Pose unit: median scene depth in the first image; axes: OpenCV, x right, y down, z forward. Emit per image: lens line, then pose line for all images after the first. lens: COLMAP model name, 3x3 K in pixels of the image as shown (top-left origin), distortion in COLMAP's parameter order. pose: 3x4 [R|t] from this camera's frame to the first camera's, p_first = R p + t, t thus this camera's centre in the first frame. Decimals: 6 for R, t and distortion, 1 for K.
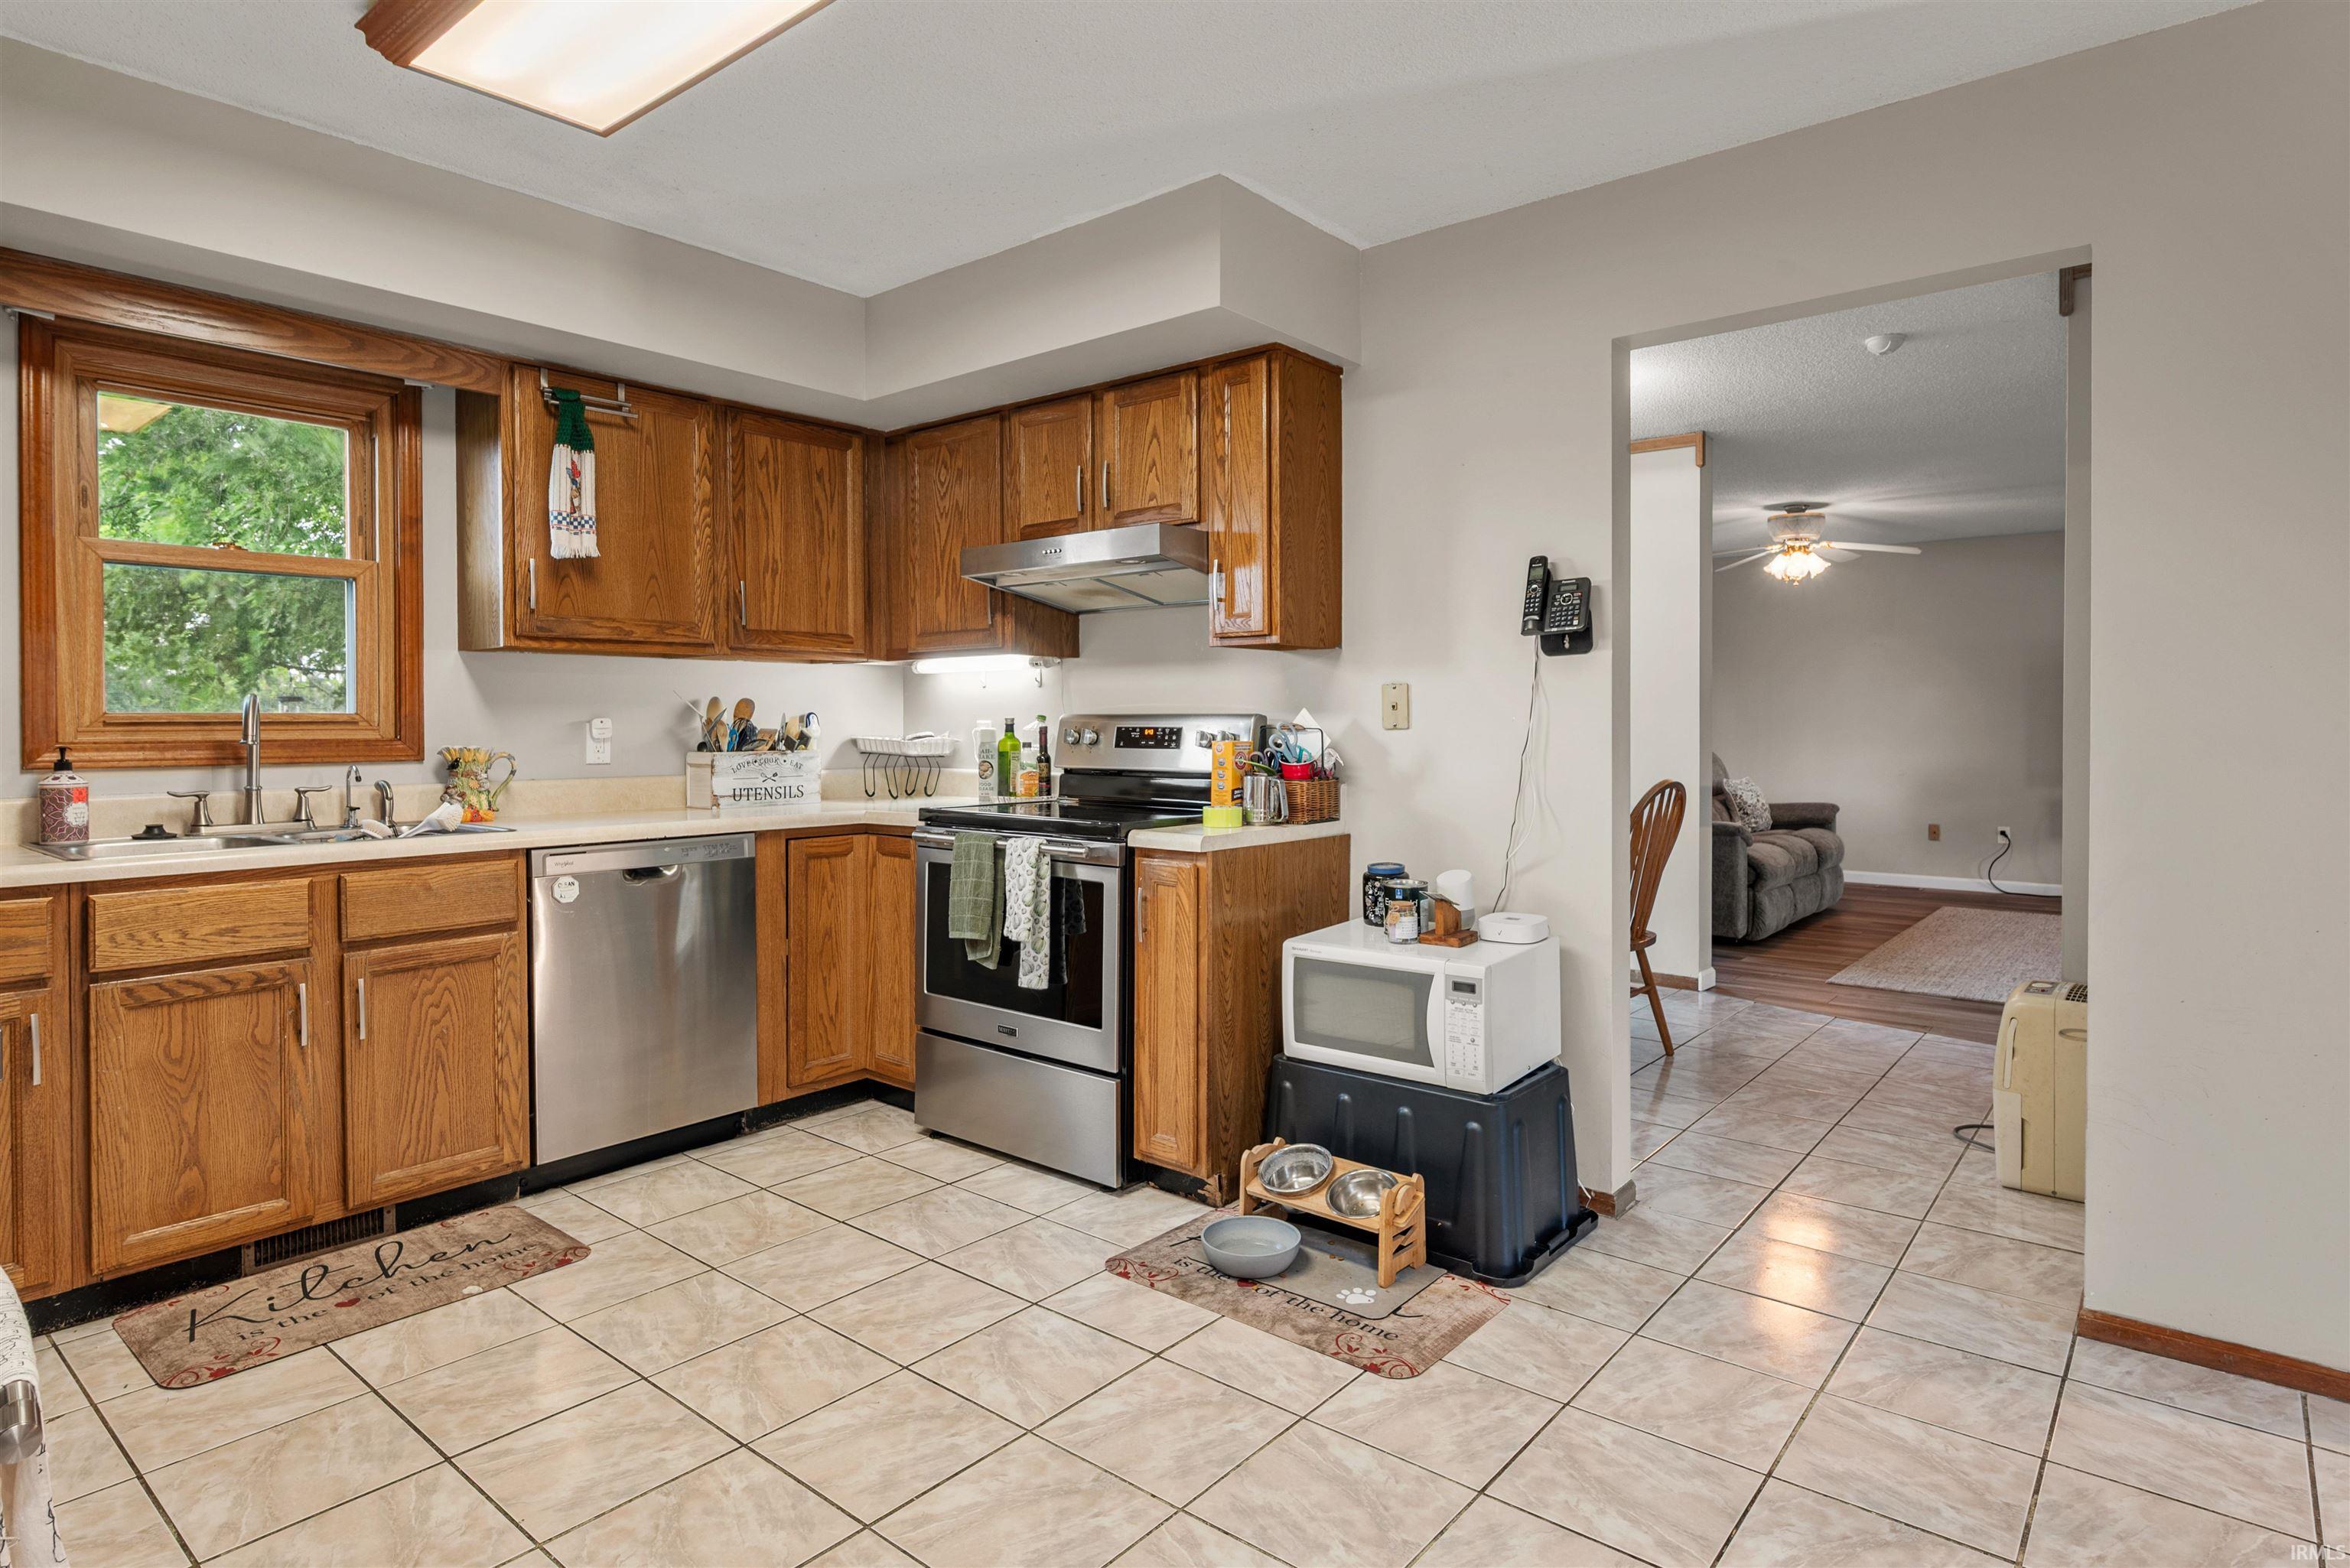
lens RADIAL K [[1260.9, 0, 1187.7], [0, 1260.9, 733.2], [0, 0, 1]] dist [0.001901, -0.000222]
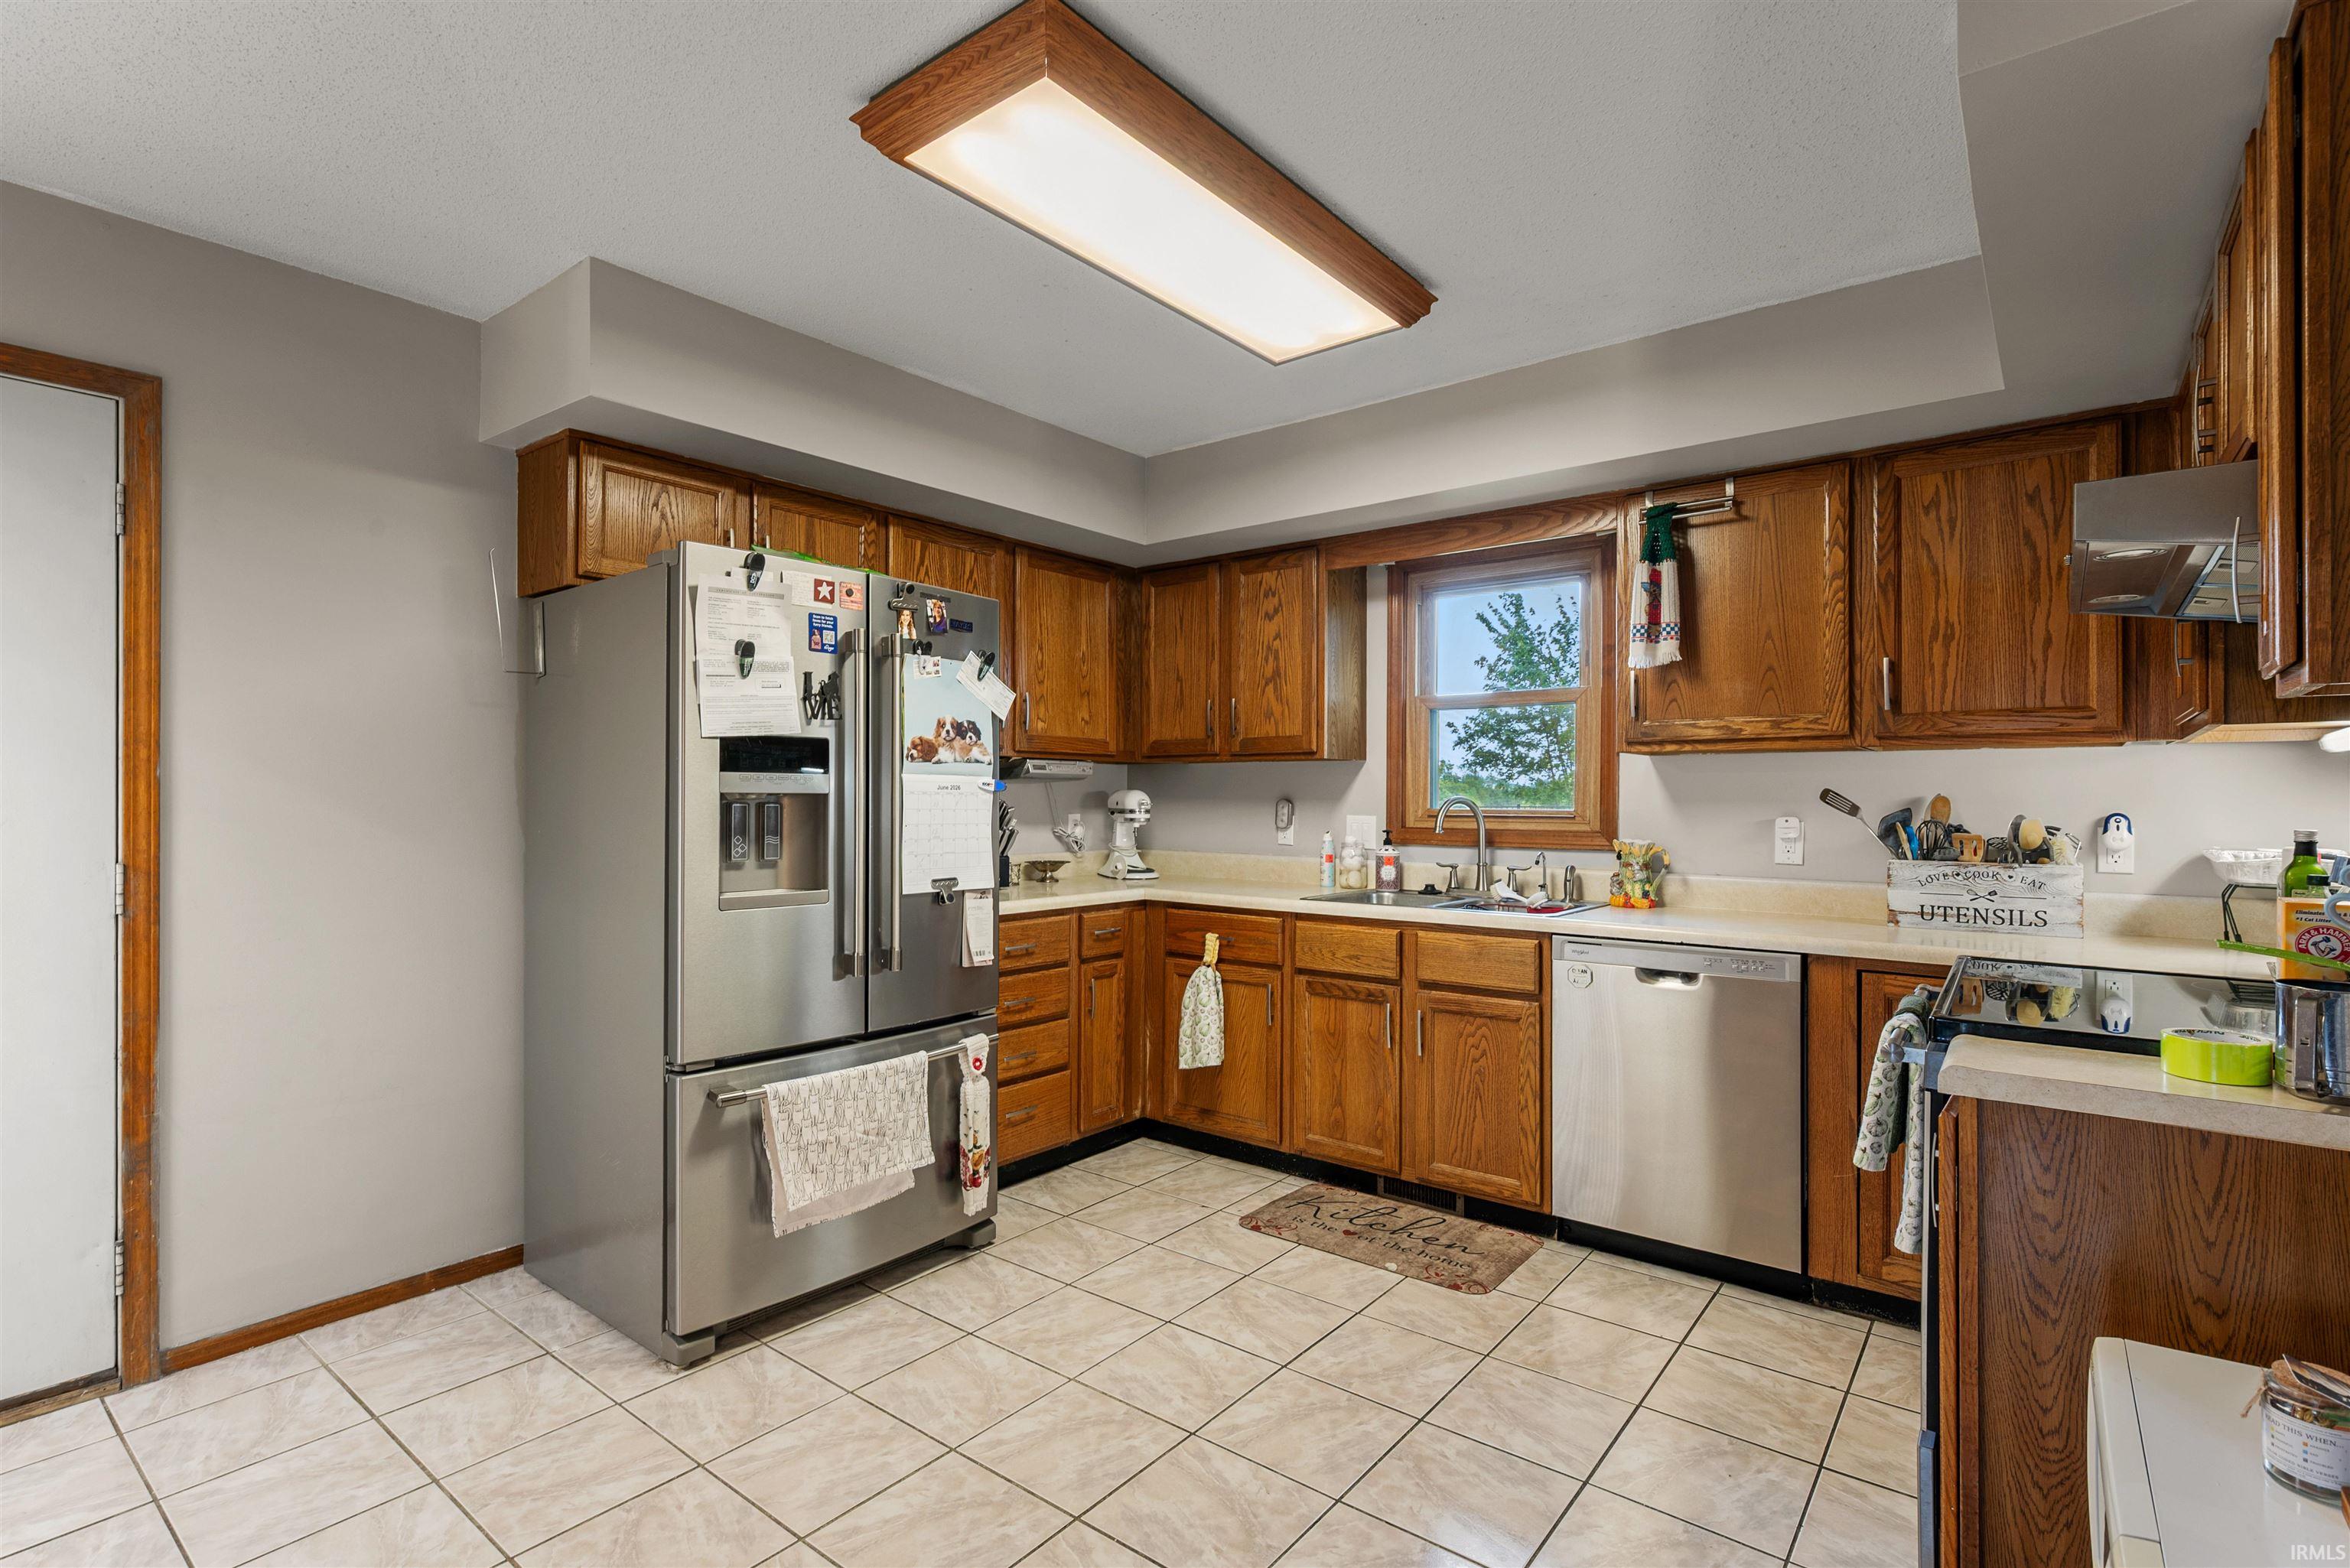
lens RADIAL K [[1109.5, 0, 1168.3], [0, 1109.5, 797.4], [0, 0, 1]] dist [0.001807, 0.000118]
pose [[0.021492, 0.003264, -0.999764, 0.429800], [-0.014091, 0.999896, 0.002962, -0.026292], [0.999670, 0.014024, 0.021536, 0.580345]]
